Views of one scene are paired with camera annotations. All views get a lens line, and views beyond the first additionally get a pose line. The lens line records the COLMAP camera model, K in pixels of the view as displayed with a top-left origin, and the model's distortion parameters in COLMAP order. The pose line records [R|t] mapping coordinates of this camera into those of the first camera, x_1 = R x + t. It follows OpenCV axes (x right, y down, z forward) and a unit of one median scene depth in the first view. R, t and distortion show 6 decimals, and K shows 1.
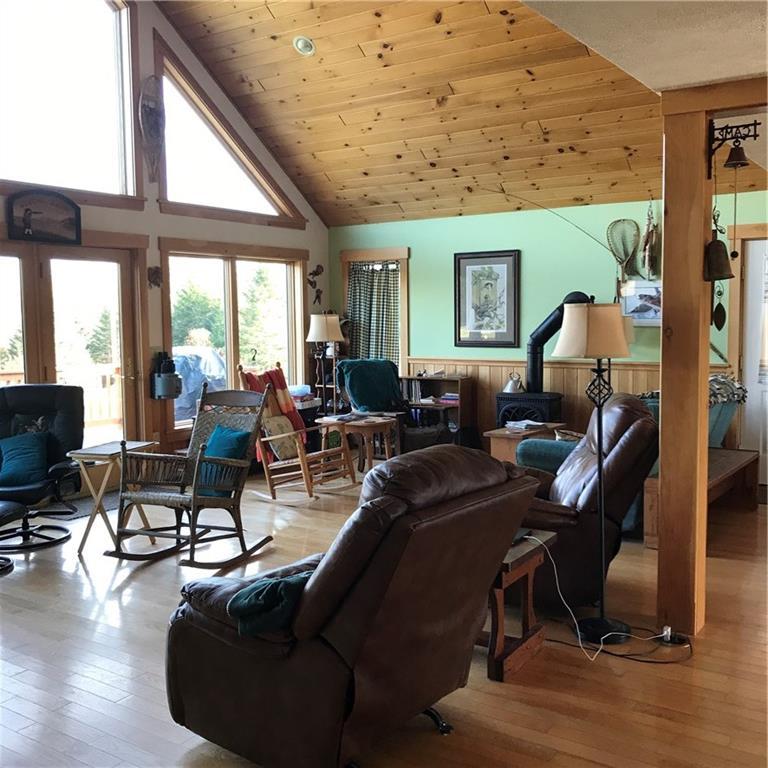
lens RADIAL K [[848.9, 0, 392.3], [0, 848.9, 384.5], [0, 0, 1]] dist [0.080749, -0.236104]
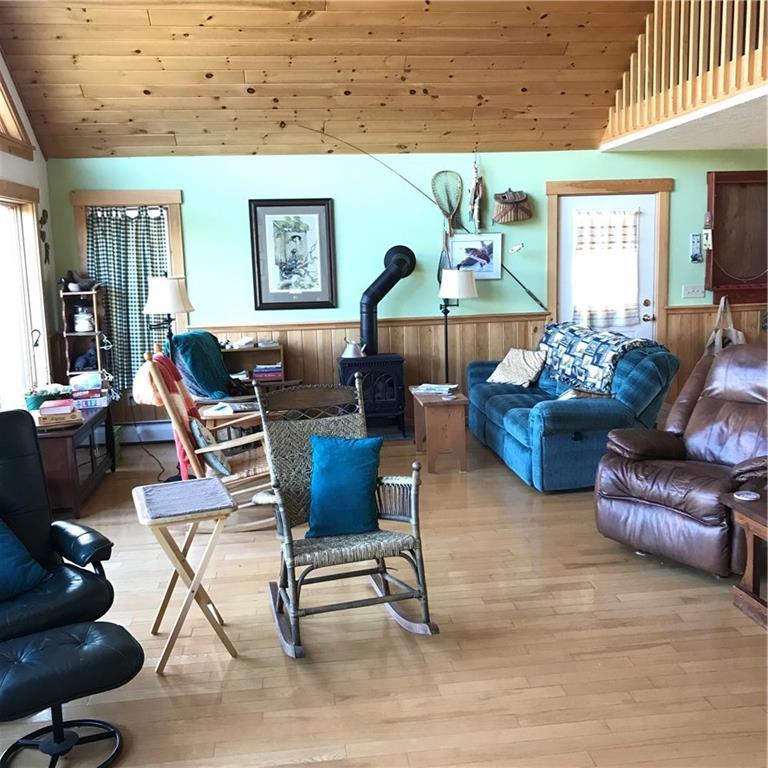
lens RADIAL K [[848.9, 0, 392.3], [0, 848.9, 384.5], [0, 0, 1]] dist [0.080749, -0.236104]
pose [[0.748079, -0.111873, 0.654112, -0.404976], [0.076142, 0.993648, 0.082863, -0.031869], [-0.659227, -0.012183, 0.751845, 0.272981]]
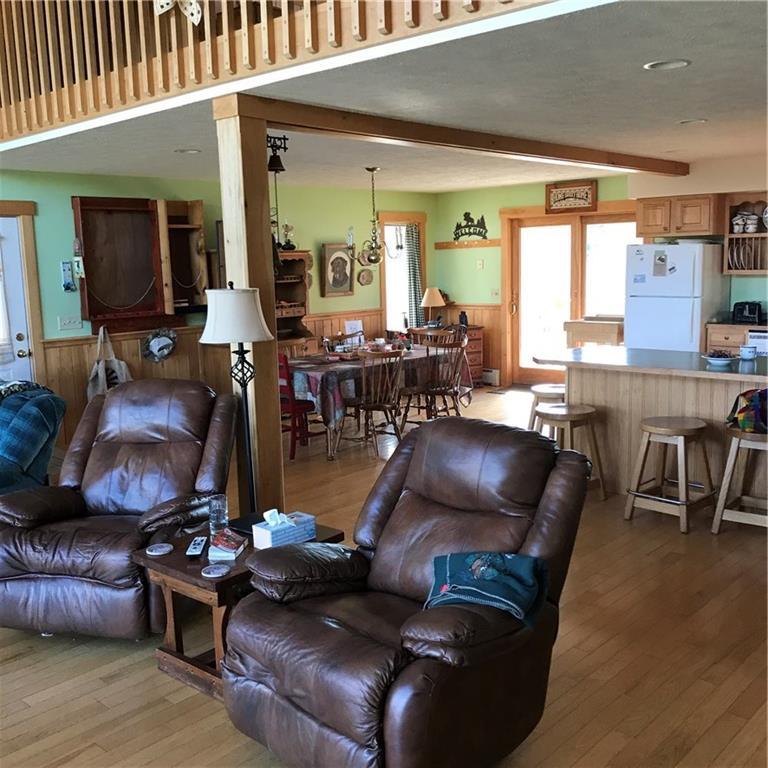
lens RADIAL K [[848.9, 0, 392.3], [0, 848.9, 384.5], [0, 0, 1]] dist [0.080749, -0.236104]
pose [[0.140541, -0.137761, 0.980444, -0.353598], [0.106747, 0.986608, 0.123325, -0.041395], [-0.984304, 0.087327, 0.153364, 0.308549]]
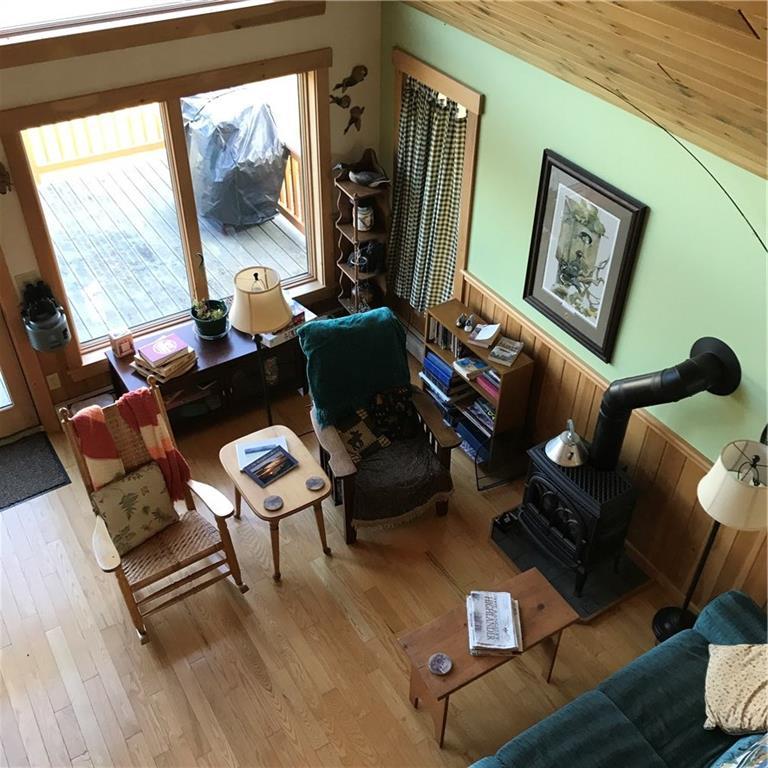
lens RADIAL K [[848.9, 0, 392.3], [0, 848.9, 384.5], [0, 0, 1]] dist [0.080749, -0.236104]
pose [[0.921494, 0.271534, -0.277701, 0.174130], [-0.060379, 0.806461, 0.588196, -0.345987], [0.383670, -0.525252, 0.759545, 0.509205]]
